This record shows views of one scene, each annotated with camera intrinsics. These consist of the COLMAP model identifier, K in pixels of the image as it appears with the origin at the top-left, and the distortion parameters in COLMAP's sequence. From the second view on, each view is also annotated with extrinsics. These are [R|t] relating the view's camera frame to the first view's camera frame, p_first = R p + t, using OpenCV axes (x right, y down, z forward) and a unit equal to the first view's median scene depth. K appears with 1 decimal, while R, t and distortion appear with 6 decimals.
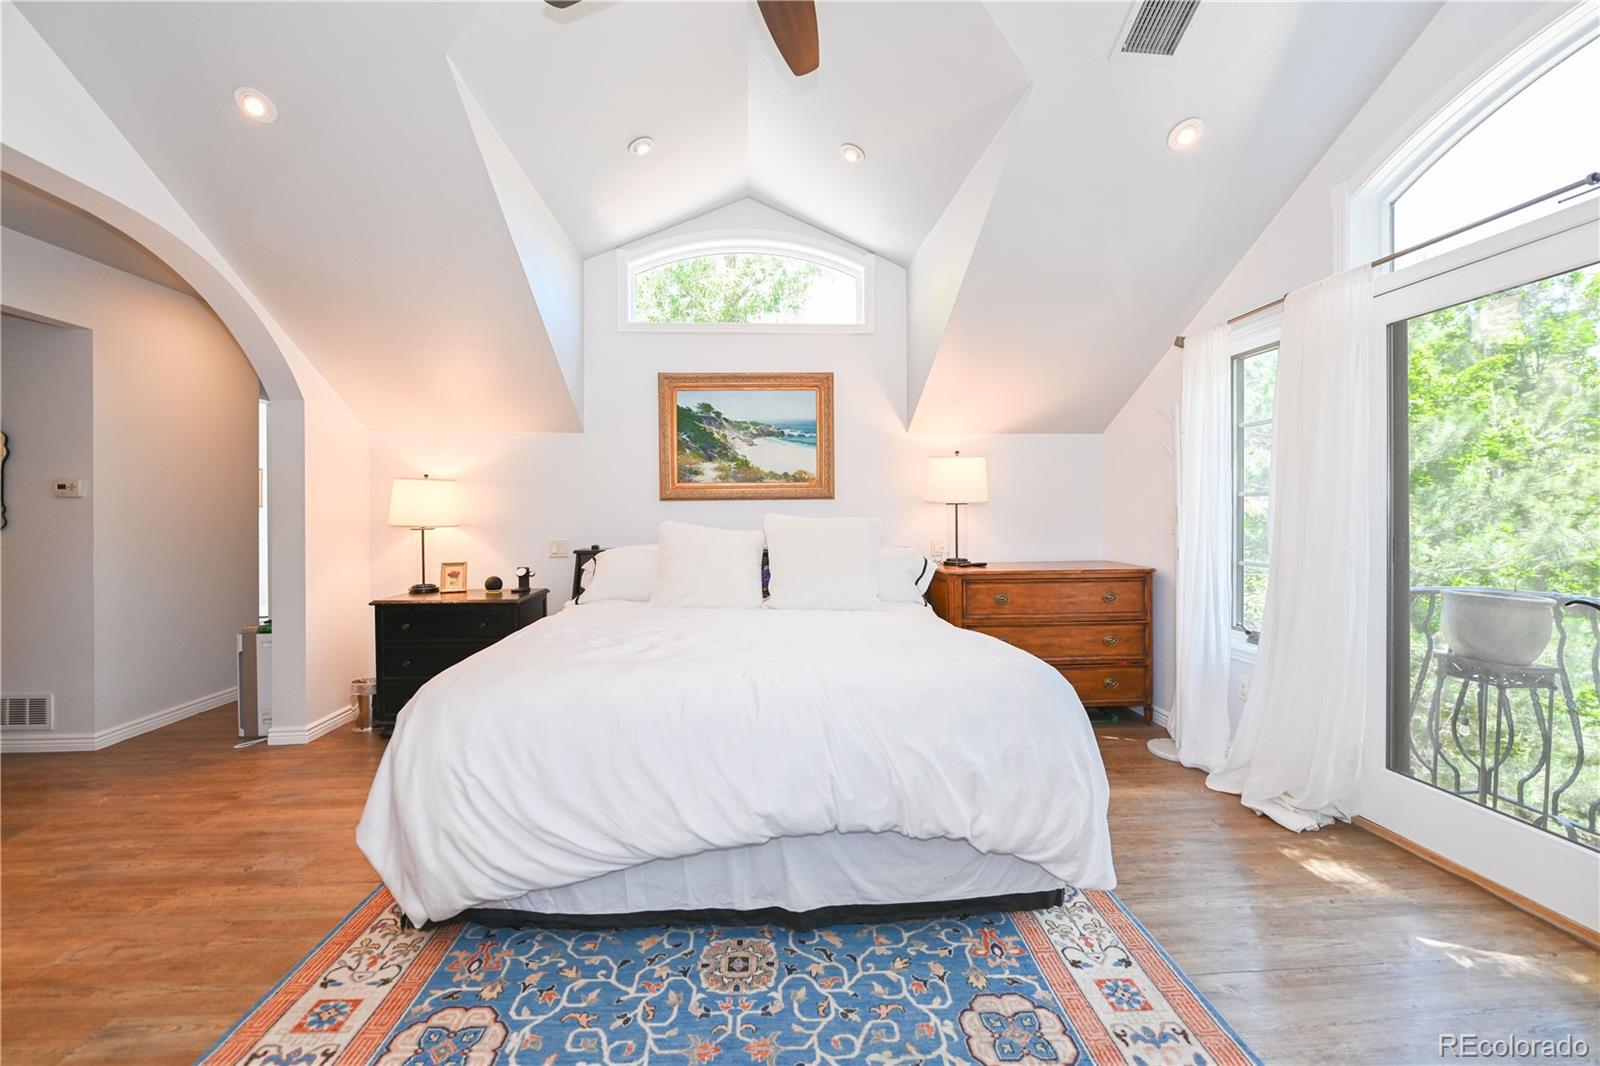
lens RADIAL K [[660.1, 0, 800.0], [0, 660.1, 507.2], [0, 0, 1]] dist [-0.009708, -0.000062]
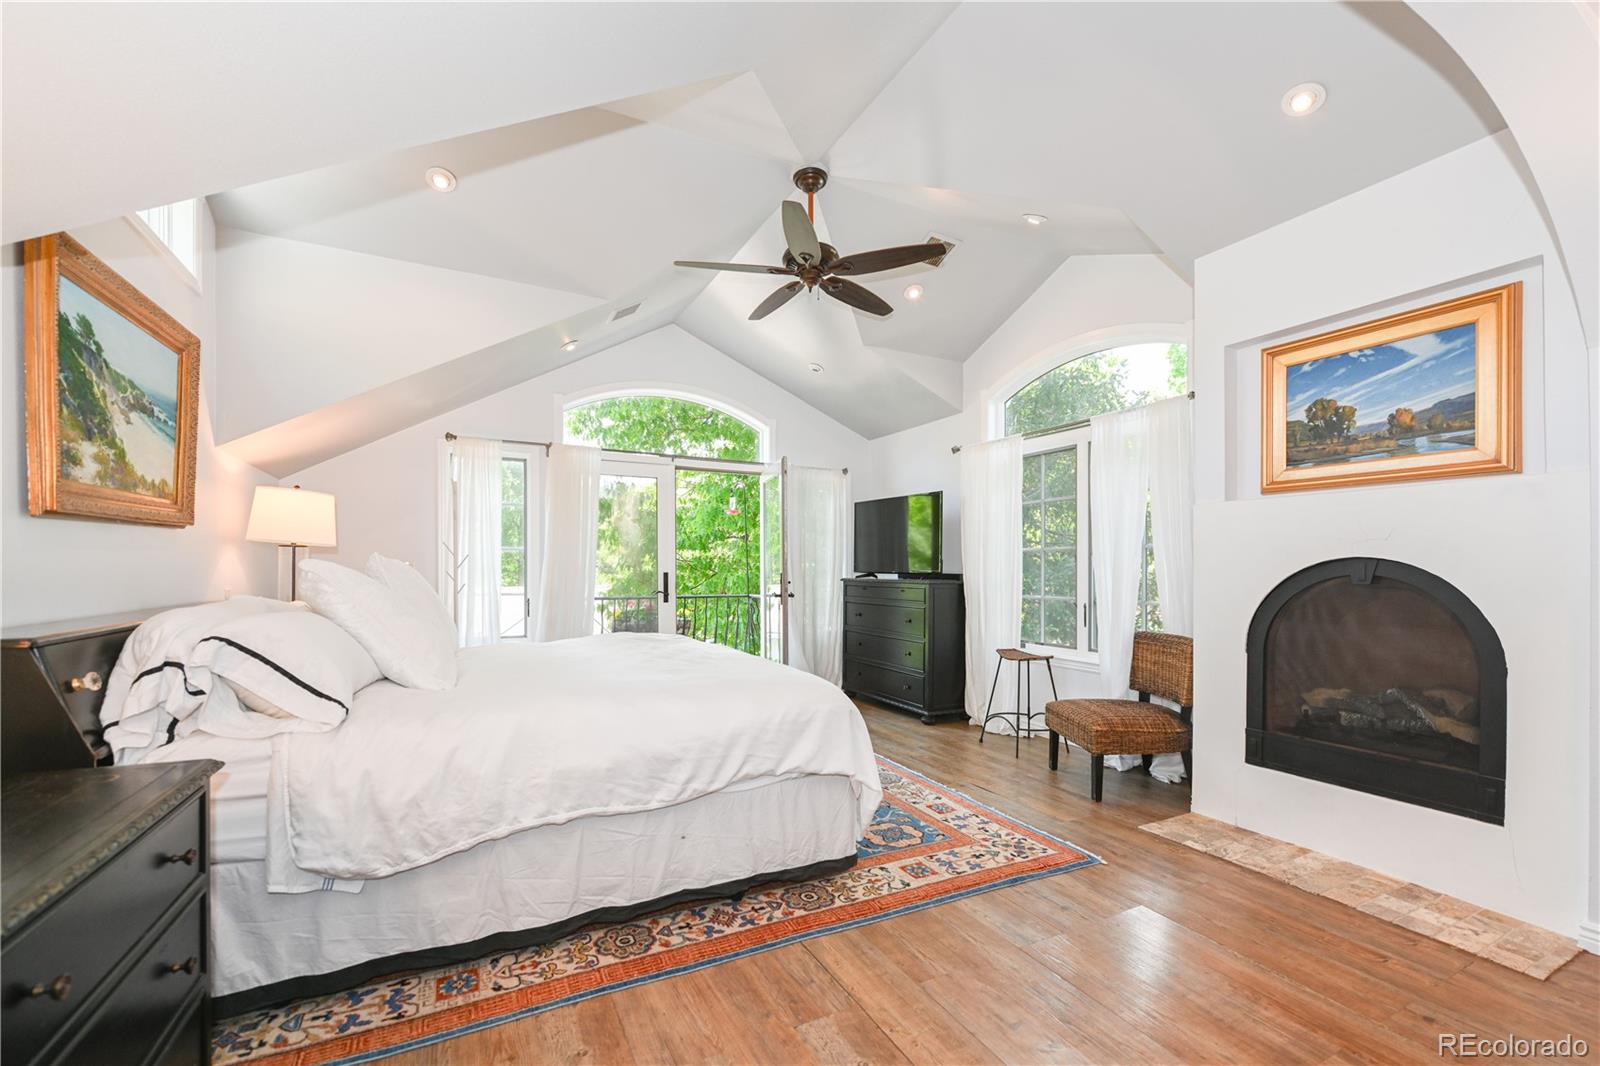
lens RADIAL K [[667.8, 0, 794.9], [0, 667.8, 567.3], [0, 0, 1]] dist [-0.000847, -0.000141]
pose [[-0.404766, 0.000547, 0.914420, -0.898929], [0.000663, 1.000000, -0.000305, 0.026204], [-0.914420, 0.000483, -0.404766, 0.835672]]
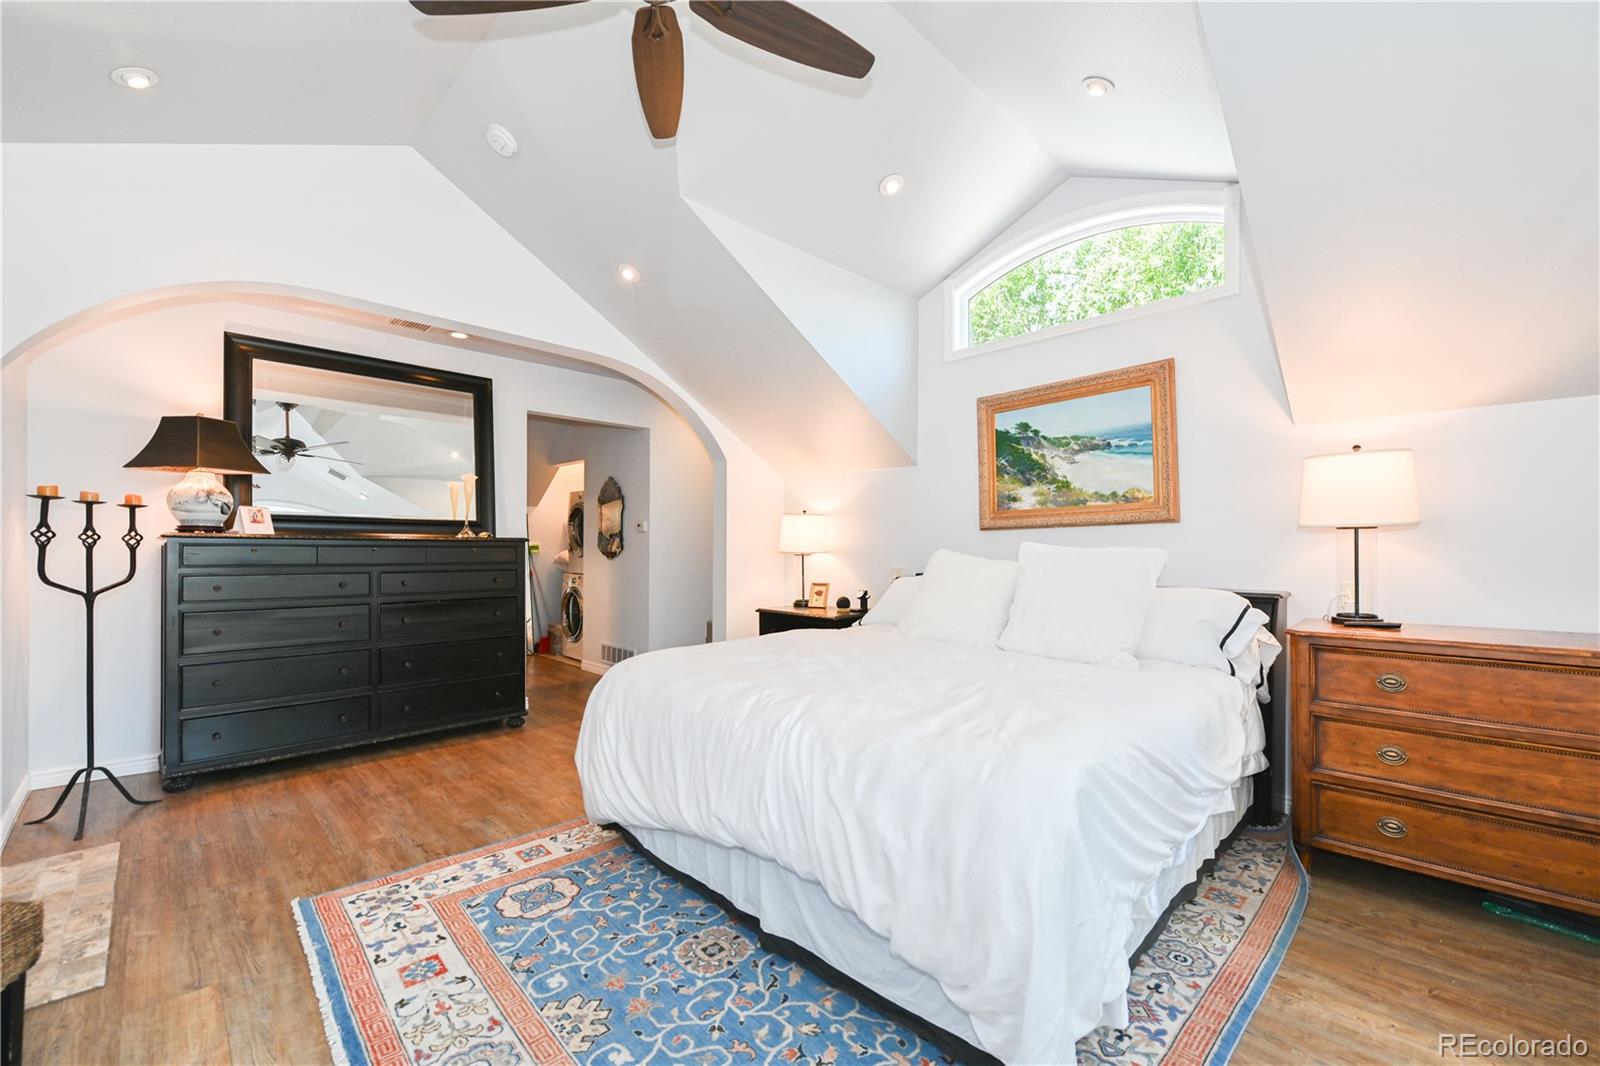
lens RADIAL K [[675.6, 0, 808.1], [0, 675.6, 541.6], [0, 0, 1]] dist [-0.008481, -0.000565]
pose [[0.654473, -0.000118, -0.756085, 0.419908], [0.001385, 0.999998, 0.001043, 0.007455], [0.756084, -0.001729, 0.654472, 0.189301]]
